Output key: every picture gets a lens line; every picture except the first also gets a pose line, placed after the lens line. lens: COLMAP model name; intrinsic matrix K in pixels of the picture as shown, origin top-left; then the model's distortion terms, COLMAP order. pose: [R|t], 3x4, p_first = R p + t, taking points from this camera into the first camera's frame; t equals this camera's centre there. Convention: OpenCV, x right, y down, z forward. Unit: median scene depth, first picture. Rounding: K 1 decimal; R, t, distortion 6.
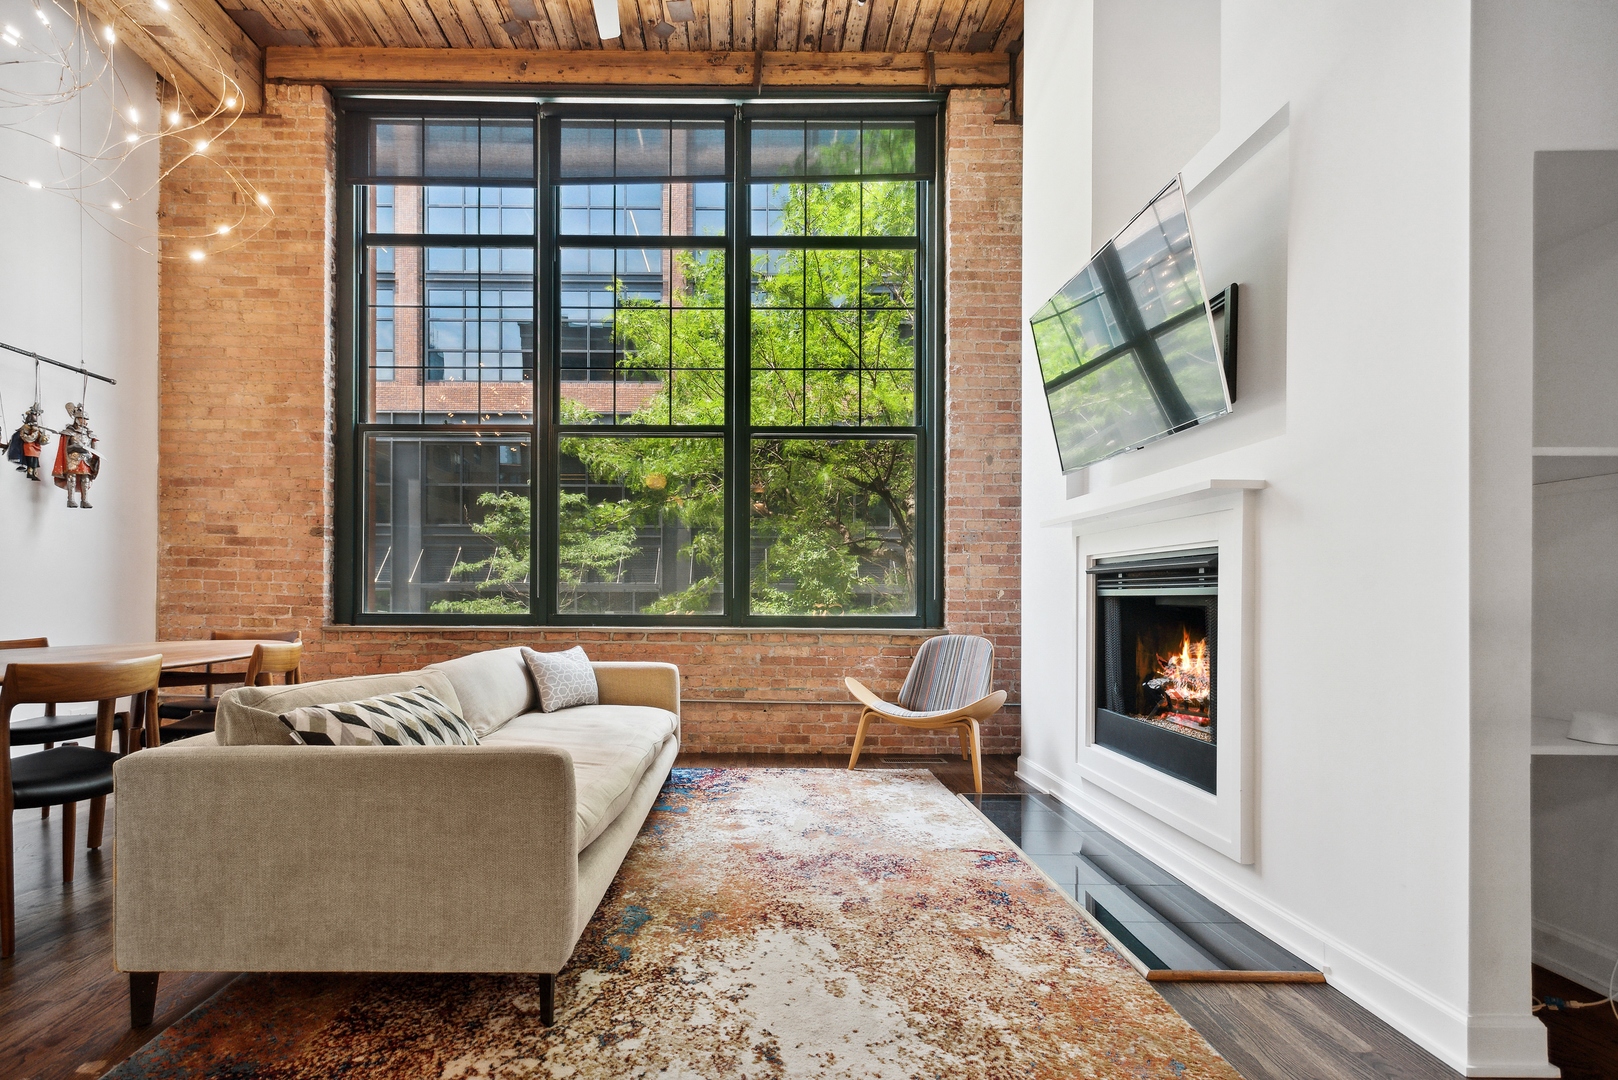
lens RADIAL K [[797.0, 0, 746.2], [0, 797.0, 595.8], [0, 0, 1]] dist [0.007964, 0.000299]
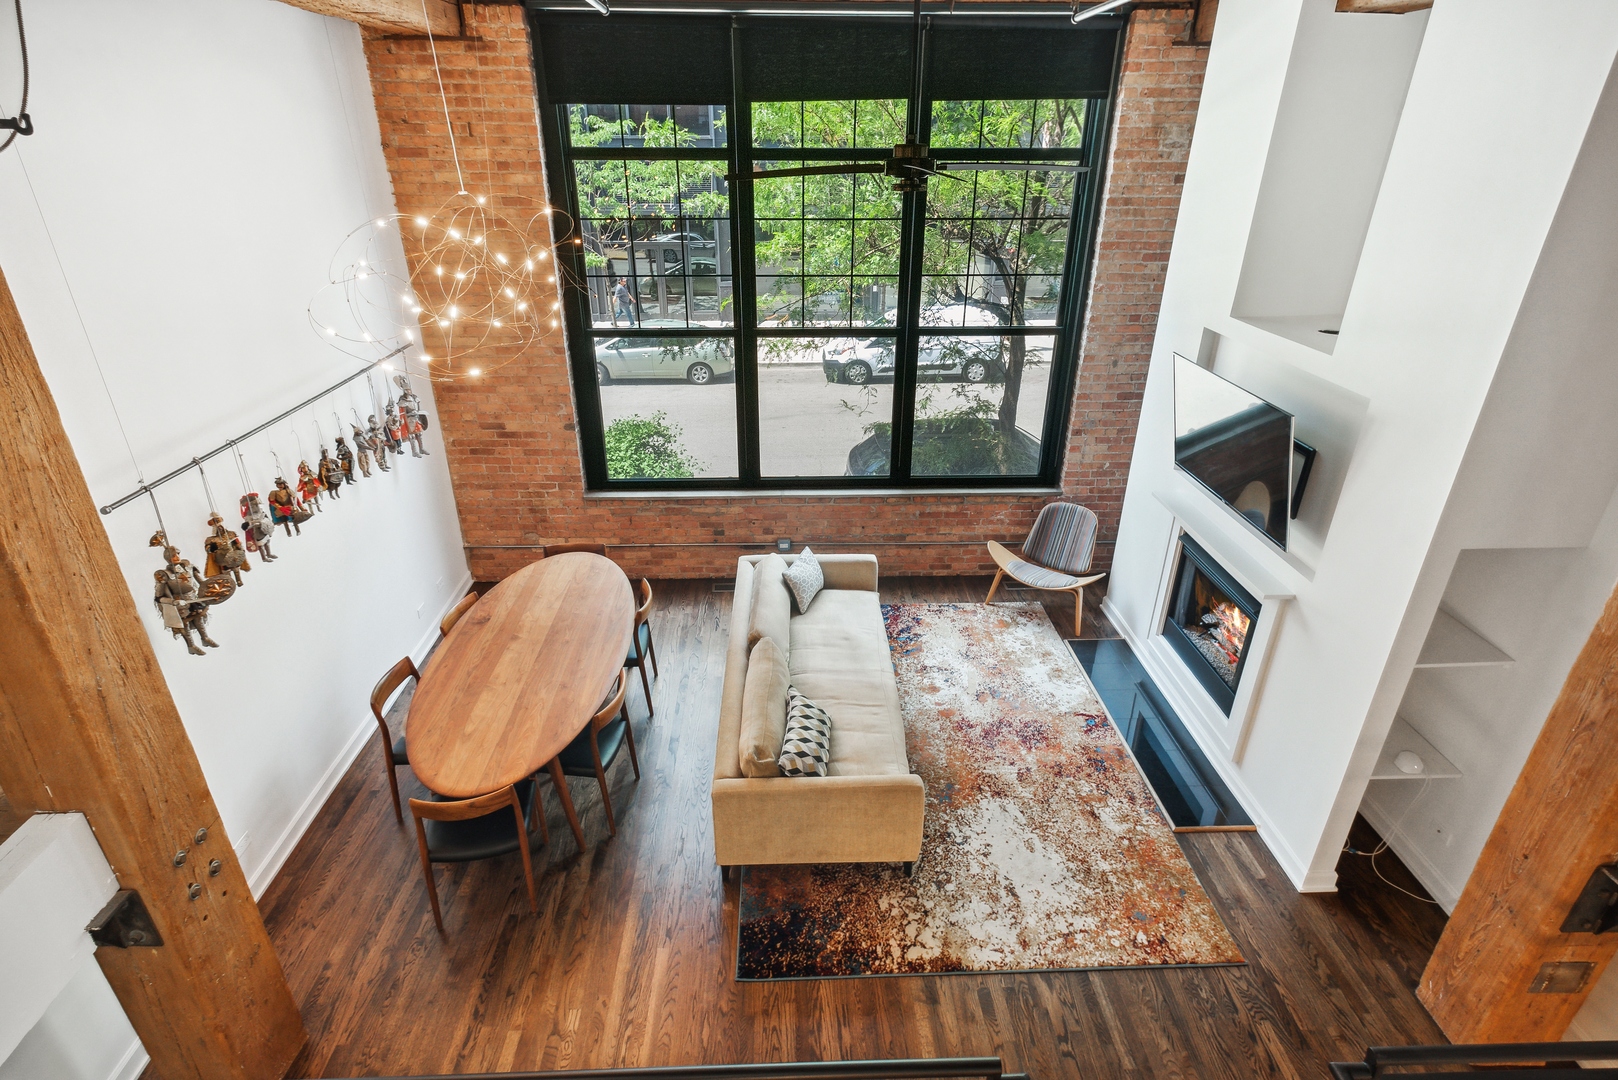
lens RADIAL K [[818.2, 0, 800.9], [0, 818.2, 540.3], [0, 0, 1]] dist [0.012400, 0.000179]
pose [[0.999430, -0.021126, 0.026317, -0.217493], [0.007234, 0.895810, 0.444378, -0.491776], [-0.032963, -0.443934, 0.895453, -0.235372]]
